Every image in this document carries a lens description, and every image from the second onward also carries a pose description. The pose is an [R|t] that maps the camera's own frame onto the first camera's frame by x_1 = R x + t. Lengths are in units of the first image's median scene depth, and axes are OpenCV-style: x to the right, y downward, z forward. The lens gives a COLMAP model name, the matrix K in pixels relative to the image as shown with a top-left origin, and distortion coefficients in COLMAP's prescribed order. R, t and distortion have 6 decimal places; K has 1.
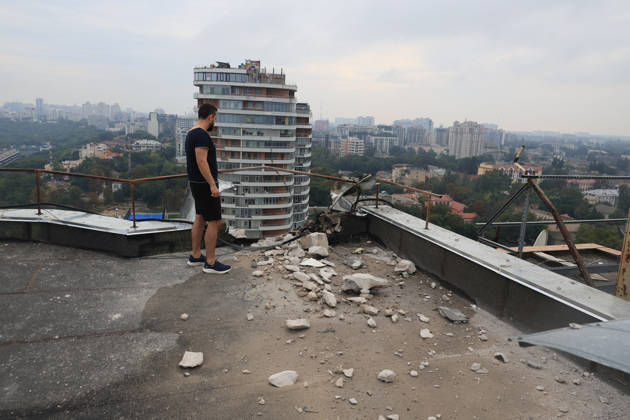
lens RADIAL K [[461.4, 0, 315.0], [0, 461.4, 210.0], [0, 0, 1]] dist [0.009836, 0.000921]
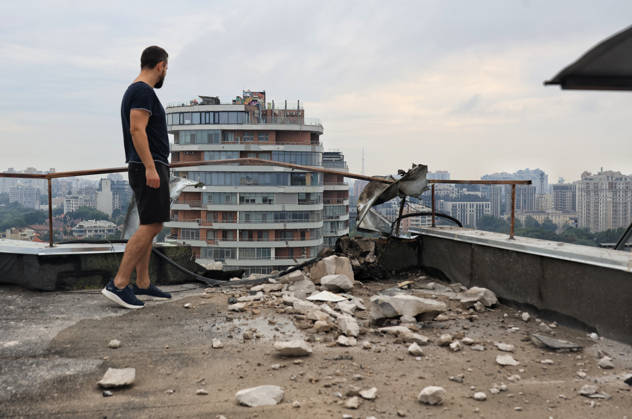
lens RADIAL K [[752.8, 0, 296.1], [0, 752.8, 238.7], [0, 0, 1]] dist [0.011884, -0.007826]
pose [[0.994570, -0.040325, -0.095936, 0.048515], [0.022477, 0.983353, -0.180312, 0.196960], [0.101610, 0.177176, 0.978920, -0.006975]]
